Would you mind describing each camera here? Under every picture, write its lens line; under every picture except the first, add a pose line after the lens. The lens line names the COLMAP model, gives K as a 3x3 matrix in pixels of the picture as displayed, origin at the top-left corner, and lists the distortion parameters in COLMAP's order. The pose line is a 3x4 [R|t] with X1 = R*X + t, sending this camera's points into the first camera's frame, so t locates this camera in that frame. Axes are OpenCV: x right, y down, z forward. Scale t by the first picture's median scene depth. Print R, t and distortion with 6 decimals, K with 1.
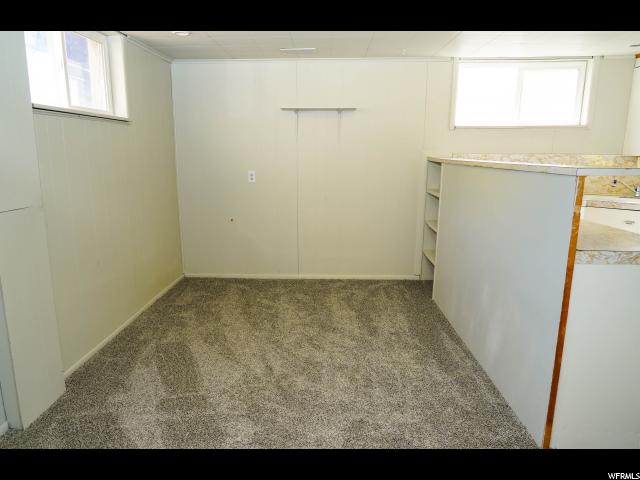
lens RADIAL K [[453.8, 0, 320.0], [0, 453.8, 240.0], [0, 0, 1]] dist [0.002147, 0.004483]
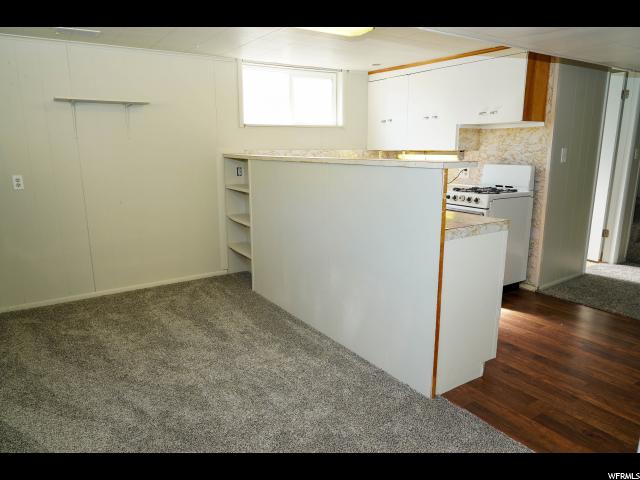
lens RADIAL K [[424.9, 0, 320.6], [0, 424.9, 227.5], [0, 0, 1]] dist [-0.003431, 0.000934]
pose [[0.829577, -0.112876, 0.546865, -0.140857], [0.115621, 0.992854, 0.029537, -0.023467], [-0.546292, 0.038726, 0.836699, 0.096861]]
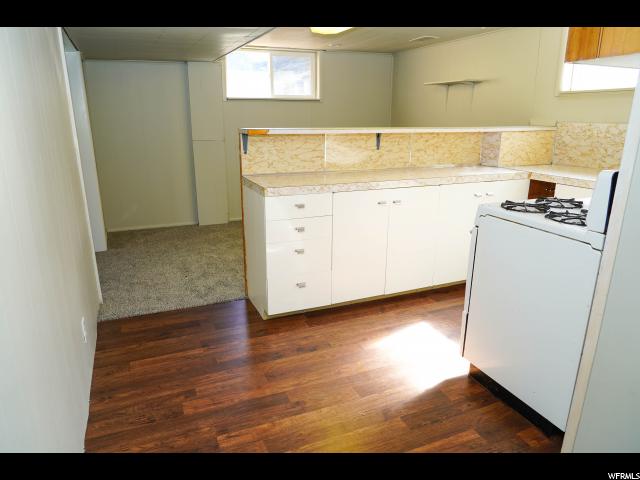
lens RADIAL K [[453.8, 0, 320.0], [0, 453.8, 240.0], [0, 0, 1]] dist [0.002147, 0.004483]
pose [[0.419863, 0.234225, -0.876843, 1.104122], [-0.195972, 0.966731, 0.164398, -0.027830], [0.886177, 0.102812, 0.451796, 0.240679]]
